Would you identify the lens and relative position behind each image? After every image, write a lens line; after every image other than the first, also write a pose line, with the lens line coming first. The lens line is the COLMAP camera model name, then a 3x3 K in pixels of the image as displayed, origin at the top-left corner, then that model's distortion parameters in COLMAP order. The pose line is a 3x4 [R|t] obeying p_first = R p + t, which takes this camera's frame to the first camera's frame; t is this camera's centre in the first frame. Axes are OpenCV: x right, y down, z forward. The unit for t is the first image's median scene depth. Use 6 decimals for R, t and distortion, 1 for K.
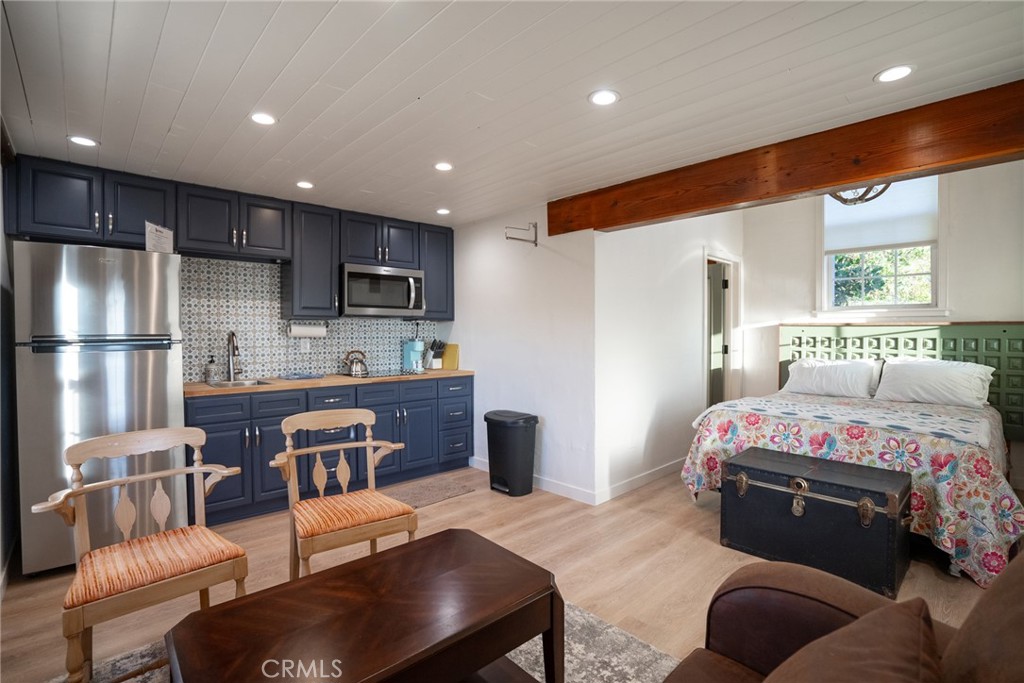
lens RADIAL K [[473.4, 0, 509.5], [0, 473.4, 336.8], [0, 0, 1]] dist [0.000060, 0.000063]
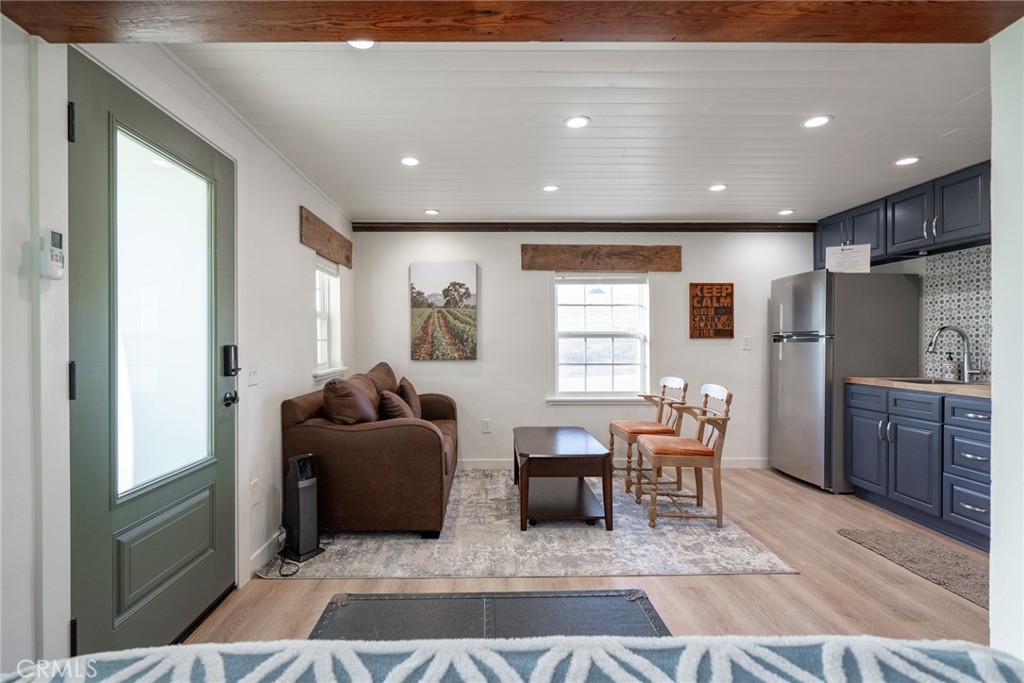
lens RADIAL K [[473.4, 0, 508.2], [0, 473.4, 339.8], [0, 0, 1]] dist [0.000060, 0.000063]
pose [[-0.655782, 0.009181, -0.754894, 0.686143], [-0.002890, 0.999888, 0.014672, 0.003144], [0.754944, 0.011803, -0.655683, 0.952237]]
